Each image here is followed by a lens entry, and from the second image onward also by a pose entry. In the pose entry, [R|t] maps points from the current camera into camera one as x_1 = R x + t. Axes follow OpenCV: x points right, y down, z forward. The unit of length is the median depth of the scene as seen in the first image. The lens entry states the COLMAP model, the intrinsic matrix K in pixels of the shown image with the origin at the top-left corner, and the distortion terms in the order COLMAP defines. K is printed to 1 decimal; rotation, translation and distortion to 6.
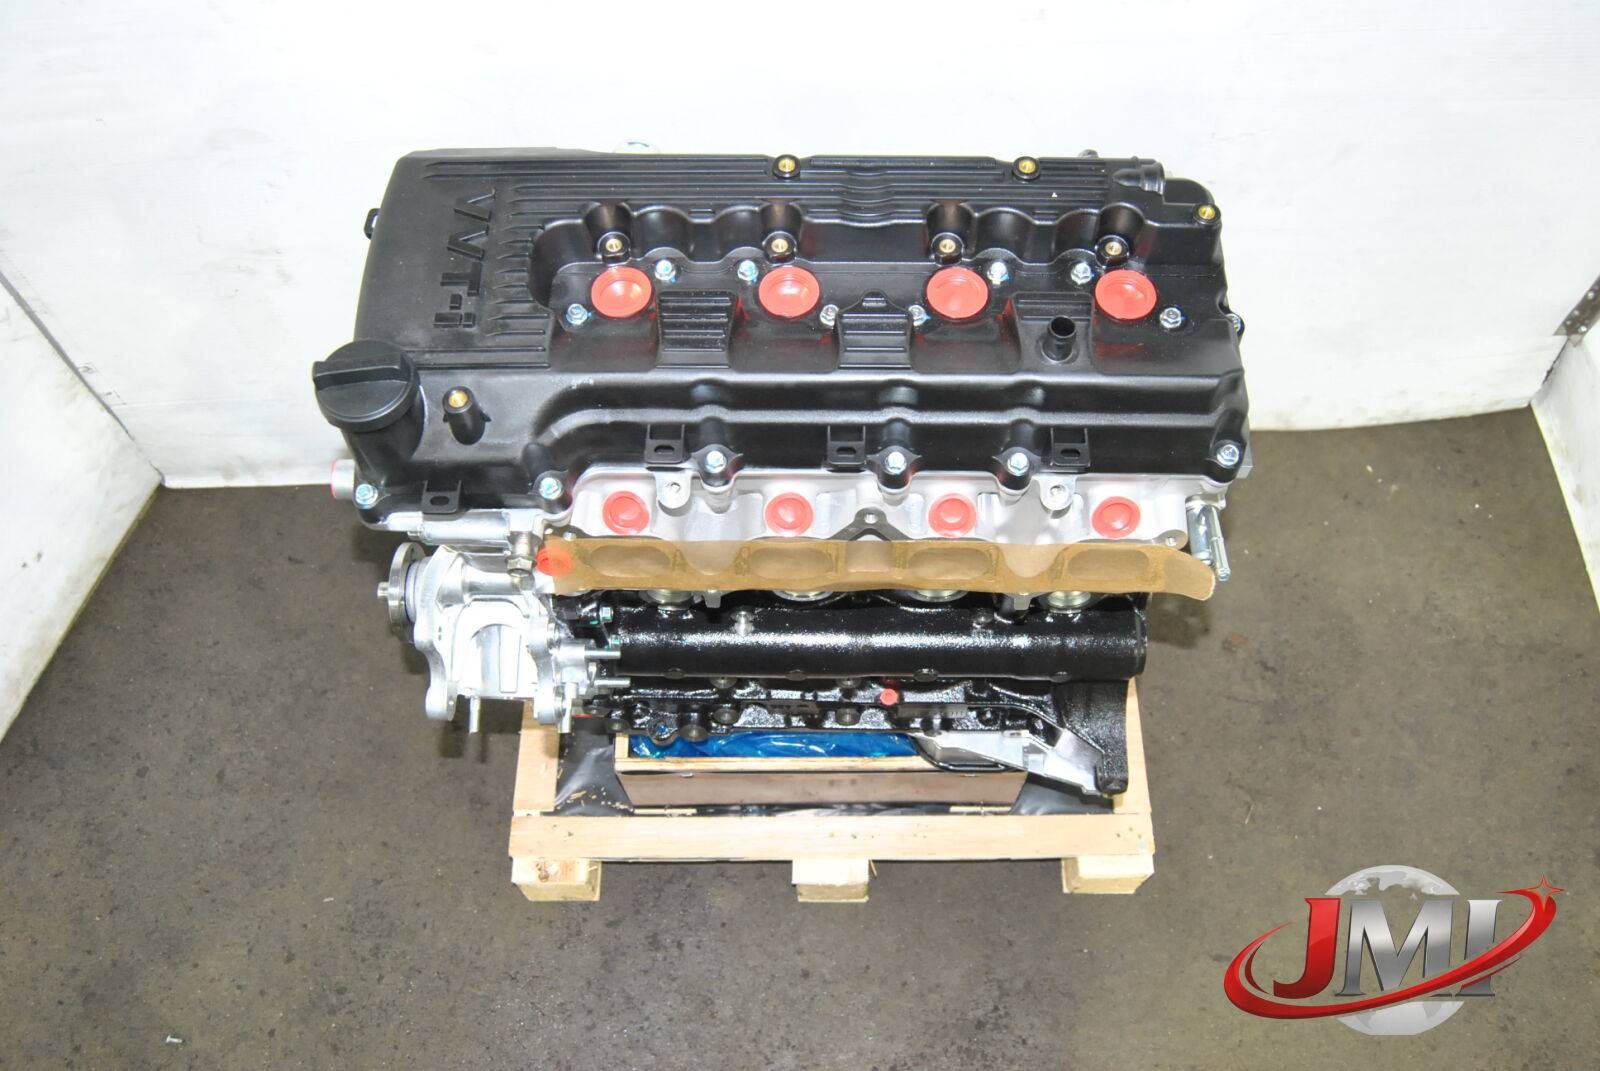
lens RADIAL K [[1340.8, 0, 800.0], [0, 1340.8, 535.5], [0, 0, 1]] dist [-0.069854, 0.004036]
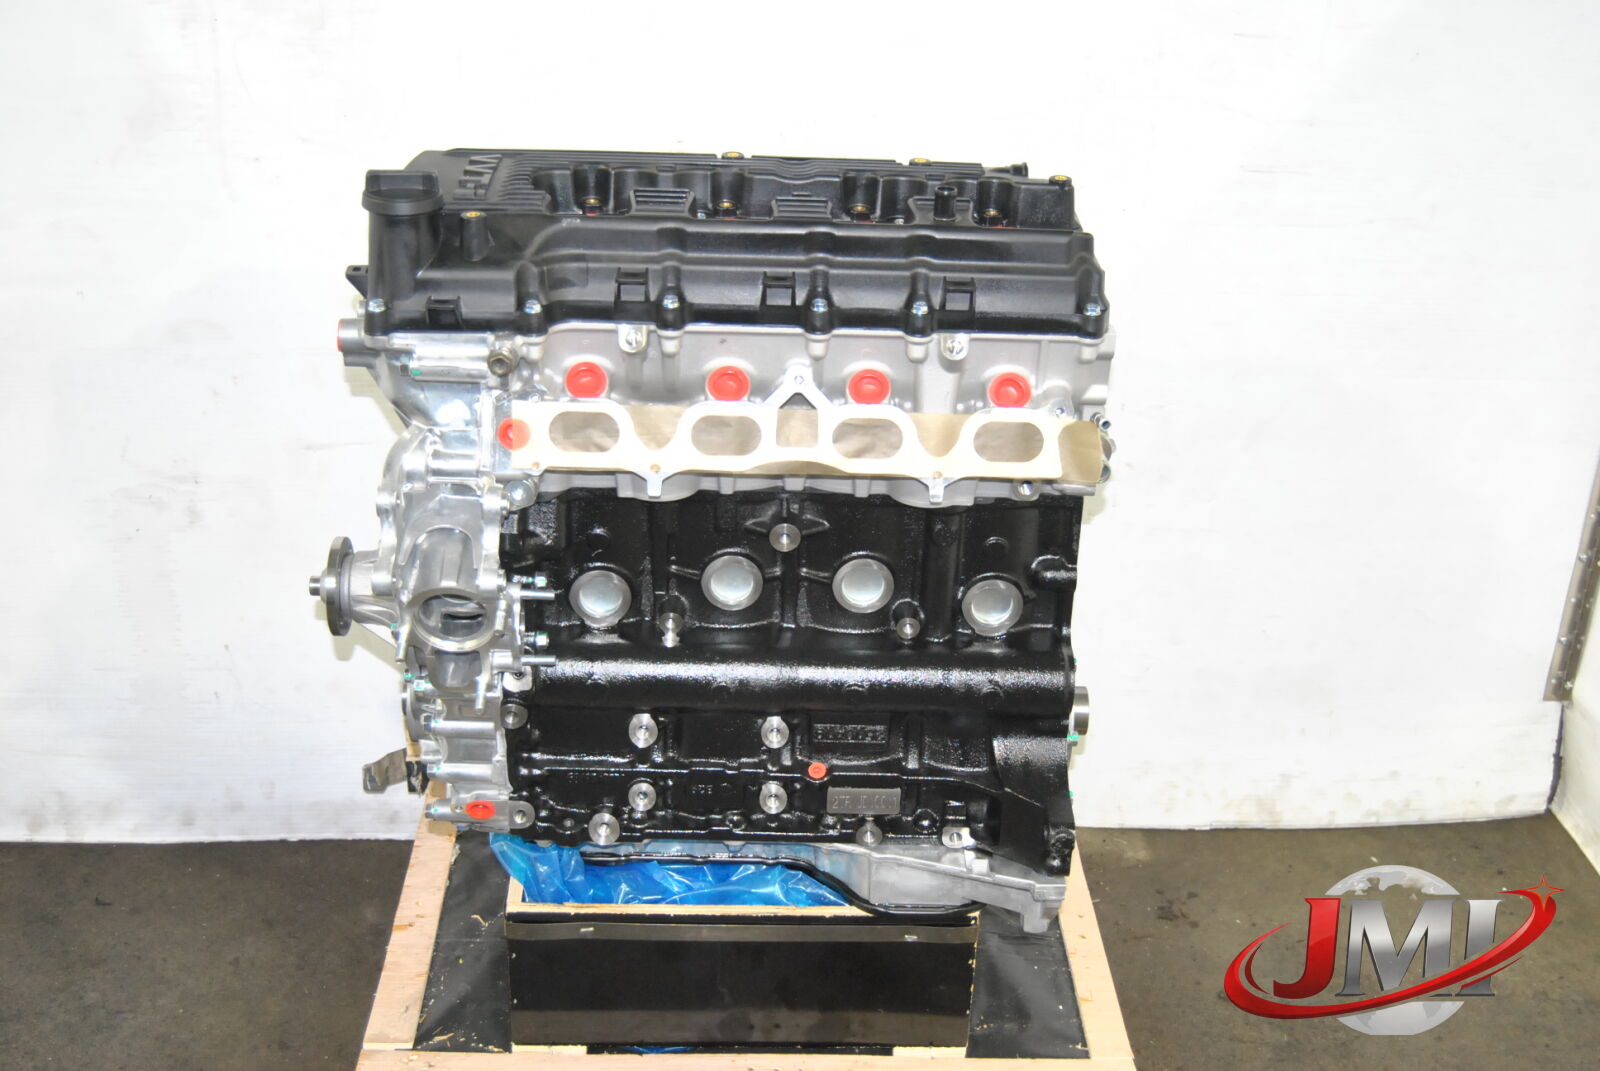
lens RADIAL K [[2069.3, 0, 800.0], [0, 2069.3, 535.5], [0, 0, 1]] dist [-0.031827, -0.033160]
pose [[0.998489, 0.031103, 0.045312, -0.012054], [0.003049, 0.791840, -0.610721, 0.647388], [-0.054875, 0.609936, 0.790548, -0.184365]]
